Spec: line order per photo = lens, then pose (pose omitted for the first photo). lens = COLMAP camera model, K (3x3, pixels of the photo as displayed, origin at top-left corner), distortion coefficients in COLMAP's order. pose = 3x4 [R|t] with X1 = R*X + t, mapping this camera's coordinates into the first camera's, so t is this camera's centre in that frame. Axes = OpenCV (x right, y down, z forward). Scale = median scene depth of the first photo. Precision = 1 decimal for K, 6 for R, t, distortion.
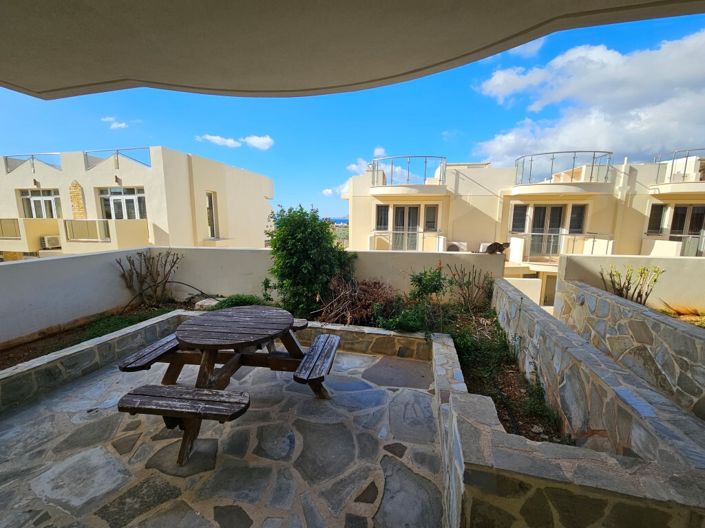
lens RADIAL K [[289.0, 0, 347.5], [0, 289.0, 264.2], [0, 0, 1]] dist [-0.000188, -0.000116]
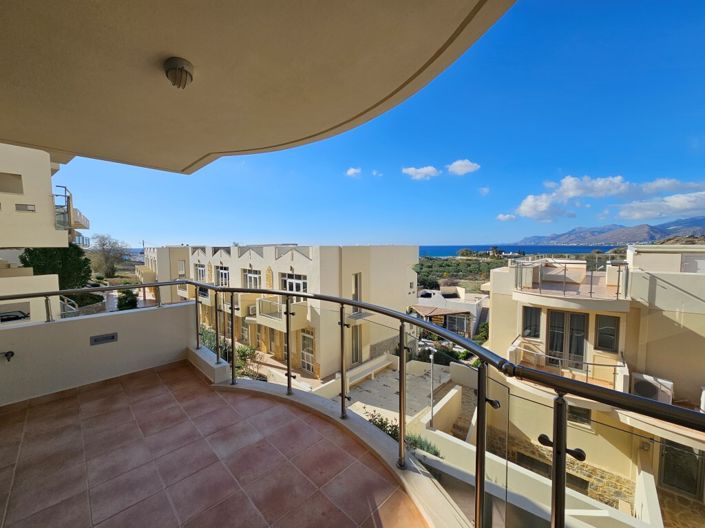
lens RADIAL K [[289.0, 0, 346.8], [0, 289.0, 263.5], [0, 0, 1]] dist [-0.000188, -0.000116]
pose [[0.858555, 0.021262, -0.512281, 0.096899], [-0.069915, 0.994662, -0.075891, -0.251996], [0.507933, 0.100972, 0.855458, 0.002642]]
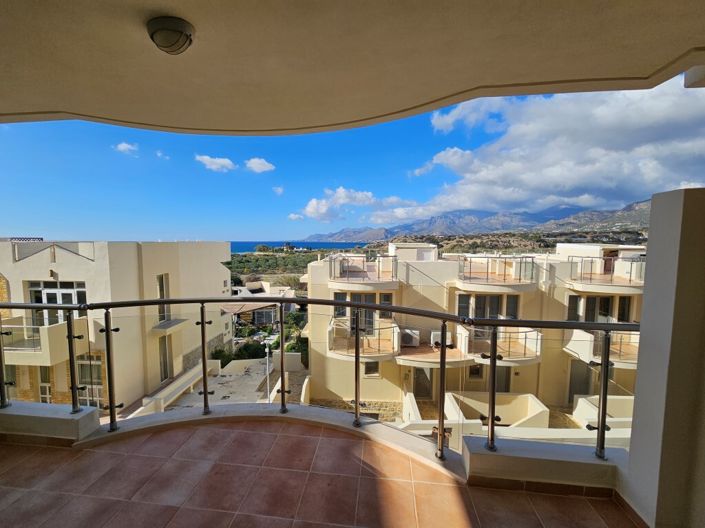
lens RADIAL K [[289.0, 0, 347.2], [0, 289.0, 263.5], [0, 0, 1]] dist [-0.000188, -0.000116]
pose [[0.990572, -0.011290, 0.136530, 0.006276], [0.022052, 0.996743, -0.077570, -0.250396], [-0.135210, 0.079850, 0.987594, -0.040417]]
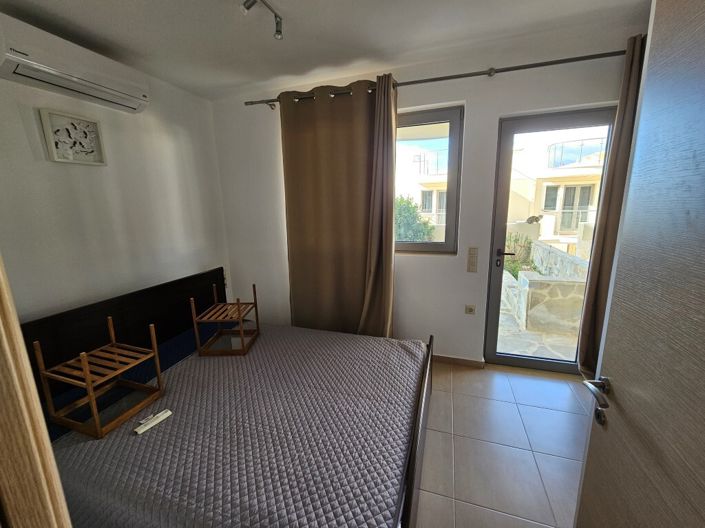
lens RADIAL K [[289.0, 0, 348.1], [0, 289.0, 263.1], [0, 0, 1]] dist [-0.000188, -0.000116]
pose [[0.996812, -0.019239, -0.077426, -0.122317], [0.022619, 0.998818, 0.043021, 0.031157], [0.076507, -0.044636, 0.996069, -0.212108]]
